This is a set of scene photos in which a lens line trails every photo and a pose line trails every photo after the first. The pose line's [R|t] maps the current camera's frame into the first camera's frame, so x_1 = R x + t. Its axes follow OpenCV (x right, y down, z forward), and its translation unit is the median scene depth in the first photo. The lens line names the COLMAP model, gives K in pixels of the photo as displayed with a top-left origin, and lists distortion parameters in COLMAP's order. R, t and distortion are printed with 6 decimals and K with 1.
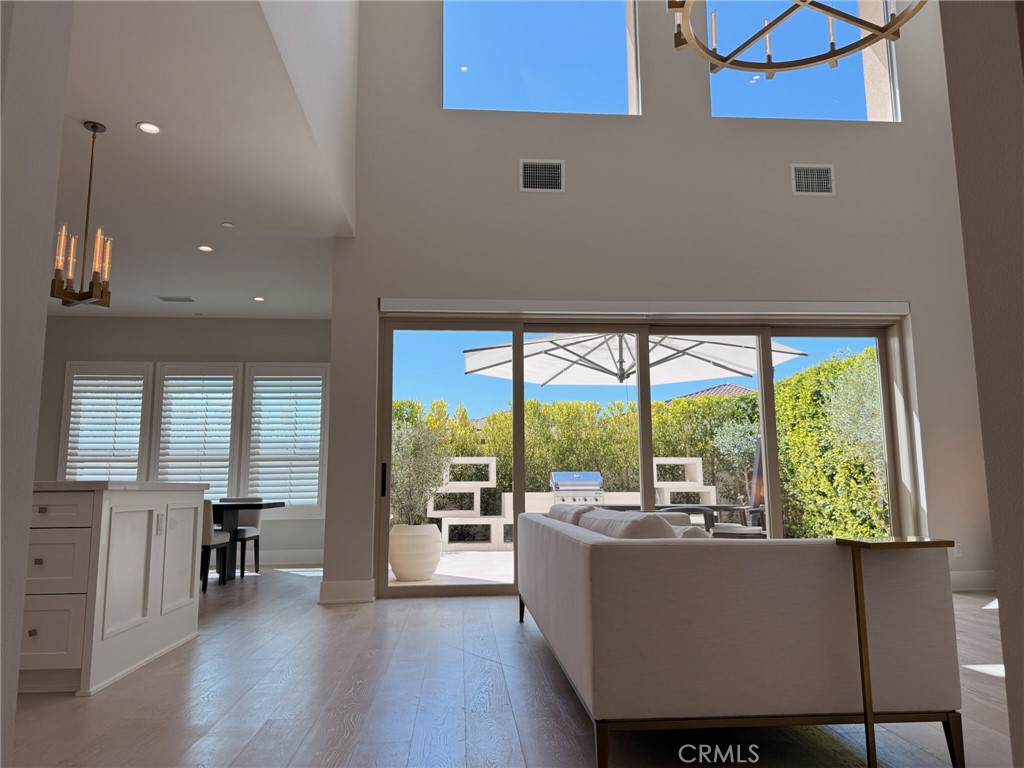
lens RADIAL K [[716.0, 0, 512.0], [0, 716.0, 384.0], [0, 0, 1]] dist [0.053390, -0.005920]
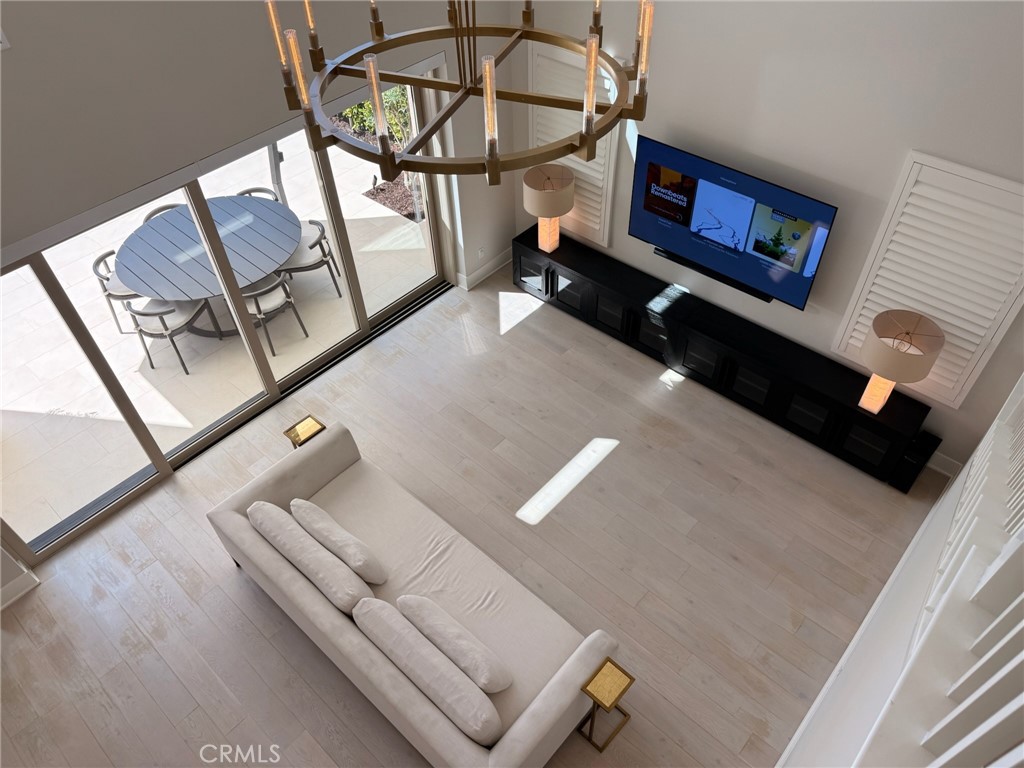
lens RADIAL K [[716.0, 0, 512.0], [0, 716.0, 384.0], [0, 0, 1]] dist [0.053390, -0.005920]
pose [[0.725764, -0.501781, 0.470619, -0.030249], [-0.074885, 0.622407, 0.779103, -0.379338], [-0.683856, -0.600688, 0.414145, 0.191390]]
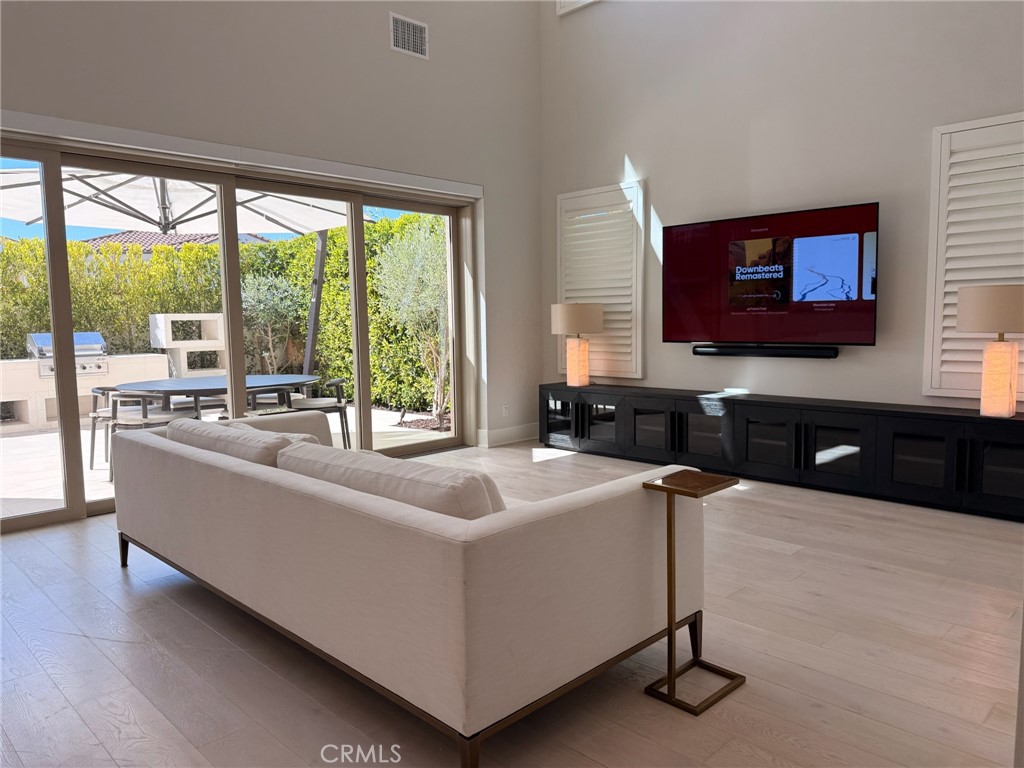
lens RADIAL K [[716.0, 0, 512.0], [0, 716.0, 384.0], [0, 0, 1]] dist [0.053390, -0.005920]
pose [[0.758078, -0.062313, 0.649180, -0.078878], [-0.084429, 0.977671, 0.192436, -0.023115], [-0.646676, -0.200691, 0.735889, 0.091543]]
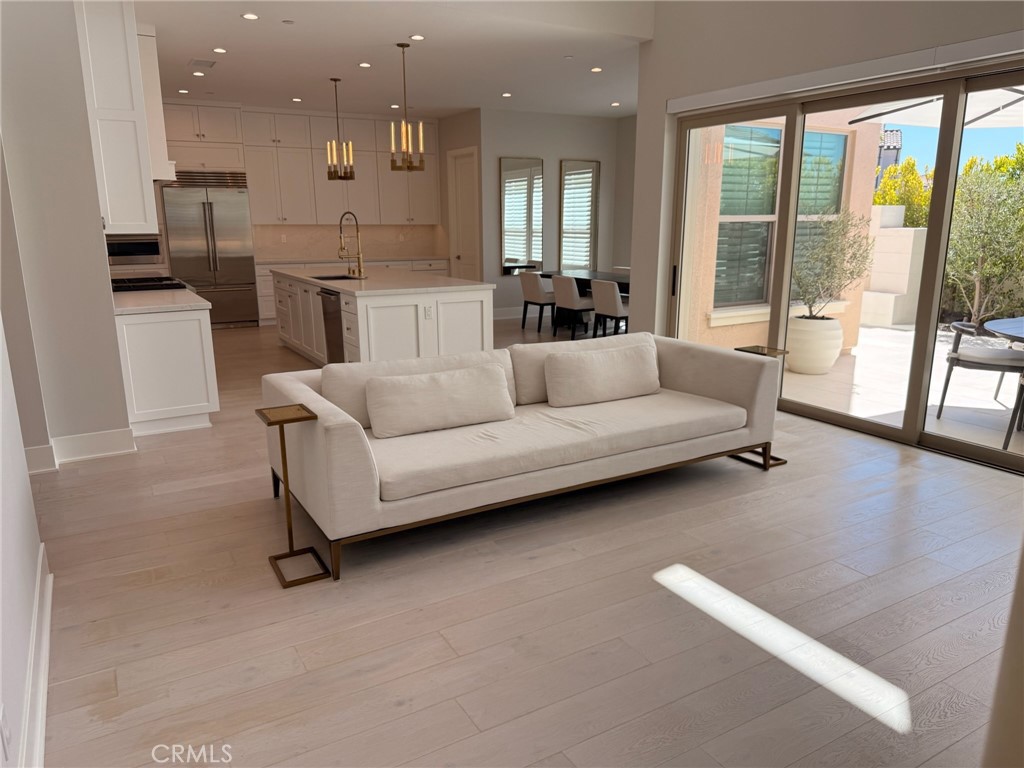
lens RADIAL K [[726.4, 0, 512.0], [0, 726.4, 384.0], [0, 0, 1]] dist [0.045734, -0.003277]
pose [[0.442861, 0.207482, -0.872253, 0.433950], [0.121222, 0.950067, 0.287538, -0.039750], [0.888357, -0.233076, 0.395597, 0.187253]]
